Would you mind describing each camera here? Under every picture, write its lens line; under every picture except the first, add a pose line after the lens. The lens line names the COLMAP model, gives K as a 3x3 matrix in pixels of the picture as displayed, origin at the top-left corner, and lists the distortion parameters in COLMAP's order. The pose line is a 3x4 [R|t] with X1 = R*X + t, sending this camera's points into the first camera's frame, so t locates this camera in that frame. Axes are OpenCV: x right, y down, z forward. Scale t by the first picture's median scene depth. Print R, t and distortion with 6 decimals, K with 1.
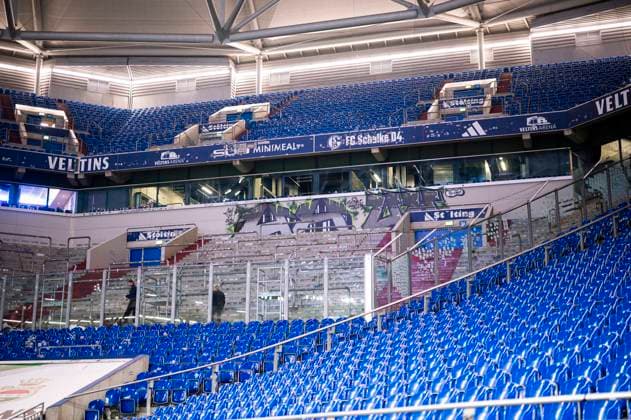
lens RADIAL K [[907.6, 0, 315.5], [0, 907.6, 210.0], [0, 0, 1]] dist [0.013822, 0.072701]
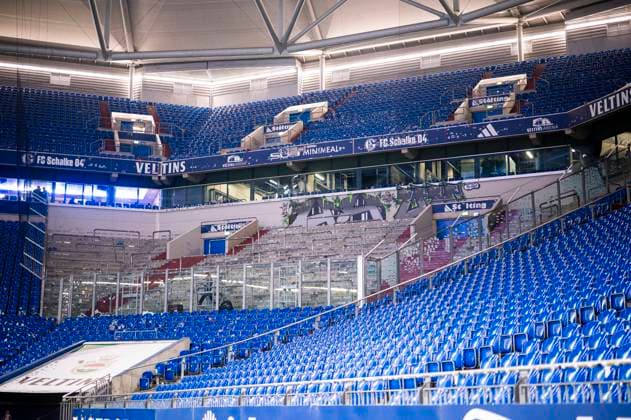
lens RADIAL K [[907.6, 0, 315.5], [0, 907.6, 210.0], [0, 0, 1]] dist [0.013822, 0.072701]
pose [[0.991939, -0.028000, -0.123588, 0.092079], [0.033811, 0.998407, 0.045179, -0.045358], [0.122126, -0.048993, 0.991305, -0.169838]]
